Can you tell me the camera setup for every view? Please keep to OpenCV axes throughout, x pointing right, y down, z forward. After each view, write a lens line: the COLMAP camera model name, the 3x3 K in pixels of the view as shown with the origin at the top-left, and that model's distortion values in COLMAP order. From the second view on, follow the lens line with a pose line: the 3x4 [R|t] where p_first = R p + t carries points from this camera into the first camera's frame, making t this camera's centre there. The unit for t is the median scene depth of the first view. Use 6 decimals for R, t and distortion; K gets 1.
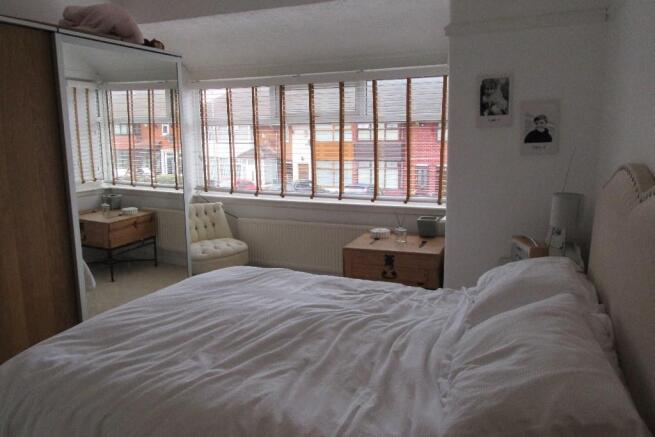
lens RADIAL K [[469.9, 0, 327.5], [0, 469.9, 218.5], [0, 0, 1]] dist [0.005206, 0.001133]
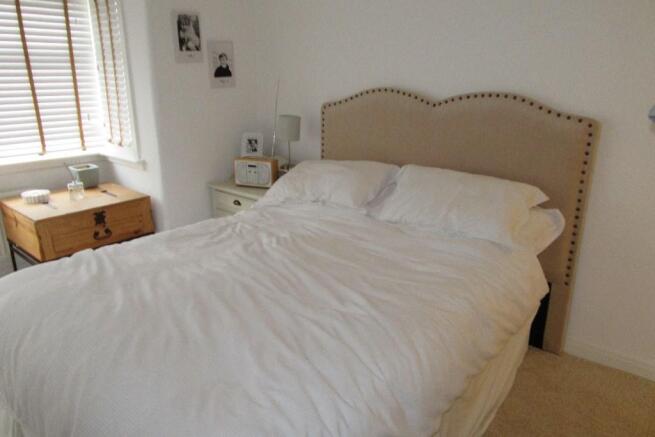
lens RADIAL K [[469.9, 0, 327.5], [0, 469.9, 218.5], [0, 0, 1]] dist [0.005206, 0.001133]
pose [[0.319753, -0.273876, 0.907055, -0.629299], [0.163017, 0.958940, 0.232076, -0.052020], [-0.933372, 0.073659, 0.351271, 0.365445]]
